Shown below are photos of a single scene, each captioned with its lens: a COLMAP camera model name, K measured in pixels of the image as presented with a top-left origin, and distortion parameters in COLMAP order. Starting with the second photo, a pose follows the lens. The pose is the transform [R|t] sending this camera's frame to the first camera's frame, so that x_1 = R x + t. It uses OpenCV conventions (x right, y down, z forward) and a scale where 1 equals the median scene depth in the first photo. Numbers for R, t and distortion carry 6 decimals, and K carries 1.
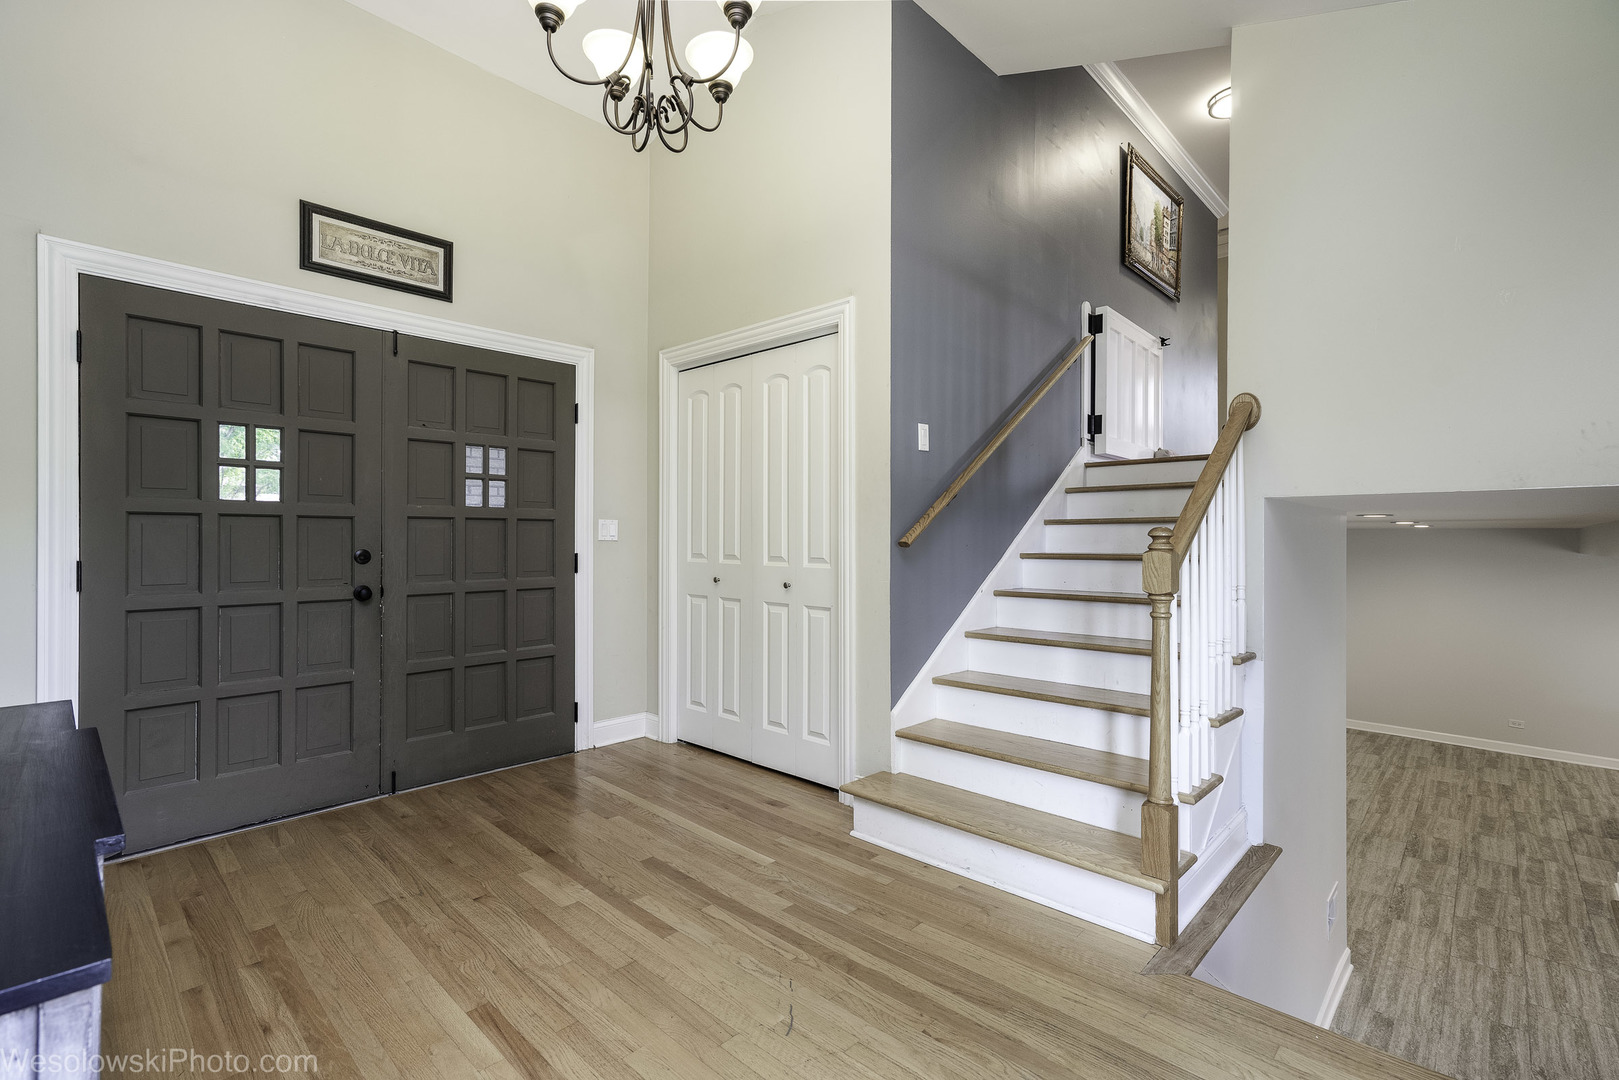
lens RADIAL K [[725.2, 0, 806.1], [0, 725.2, 534.6], [0, 0, 1]] dist [-0.003189, 0.005453]
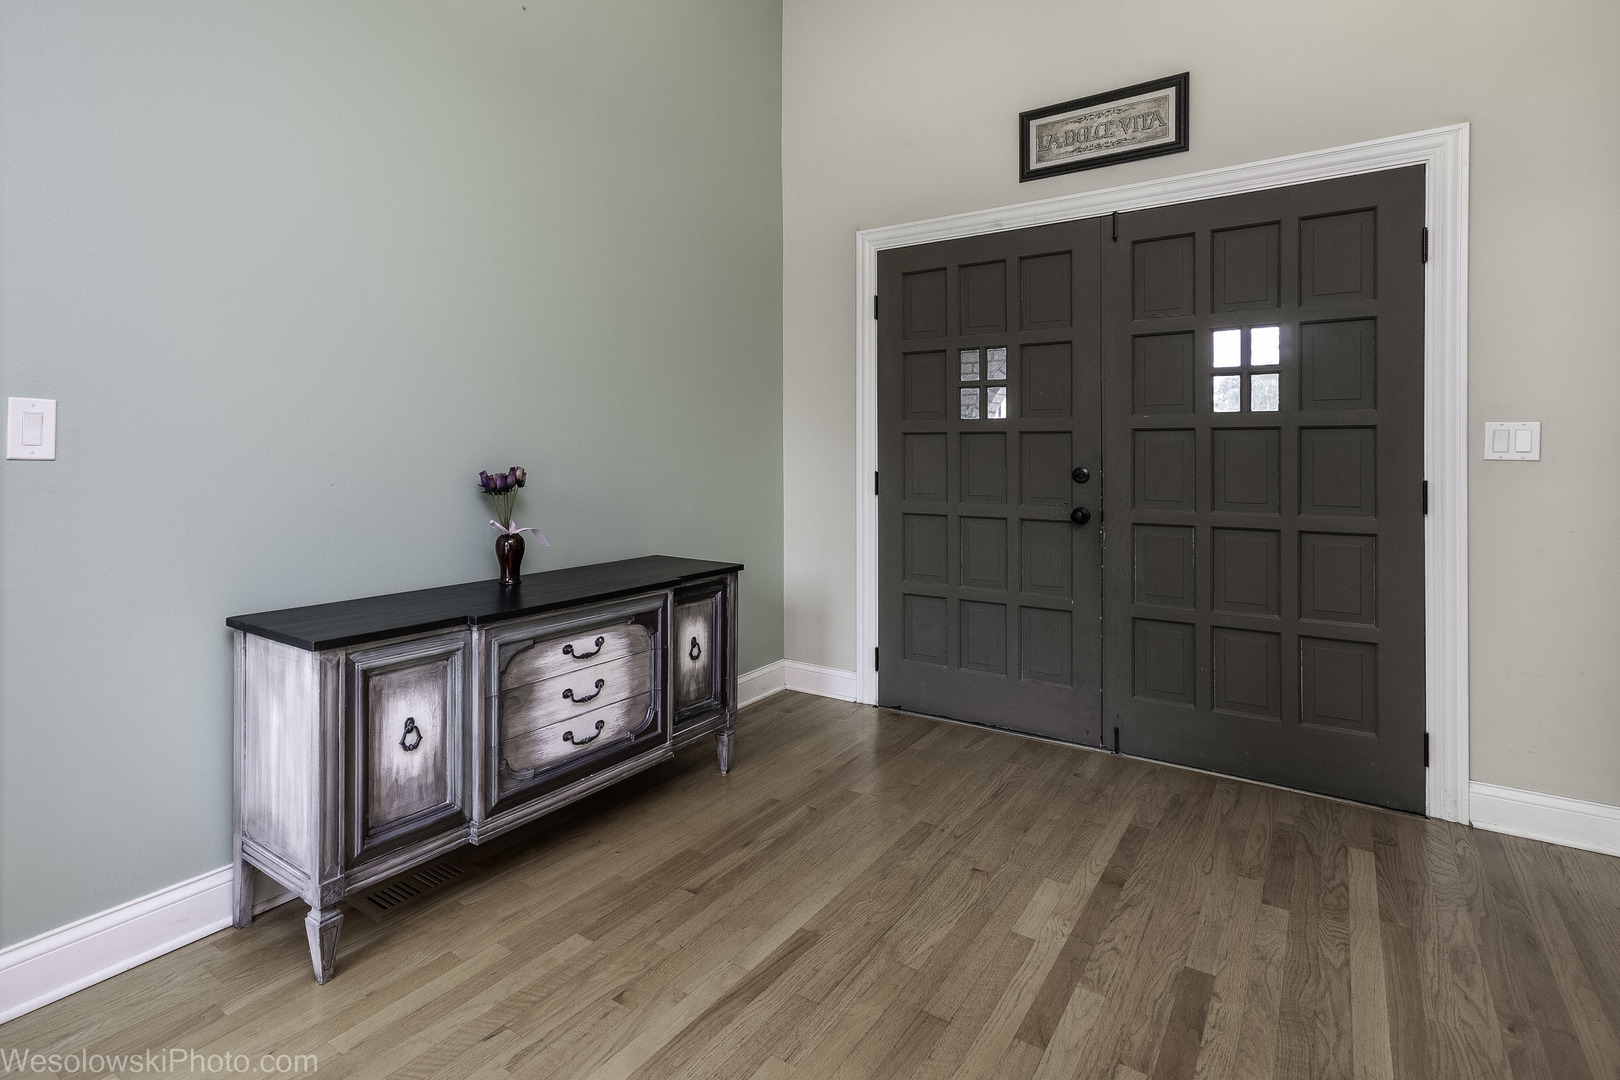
lens RADIAL K [[841.2, 0, 683.0], [0, 841.2, 449.9], [0, 0, 1]] dist [-0.000532, 0.001145]
pose [[0.099355, -0.001779, -0.995051, 0.376845], [0.002702, 0.999995, -0.001518, -0.000727], [0.995048, -0.002537, 0.099359, 0.402306]]
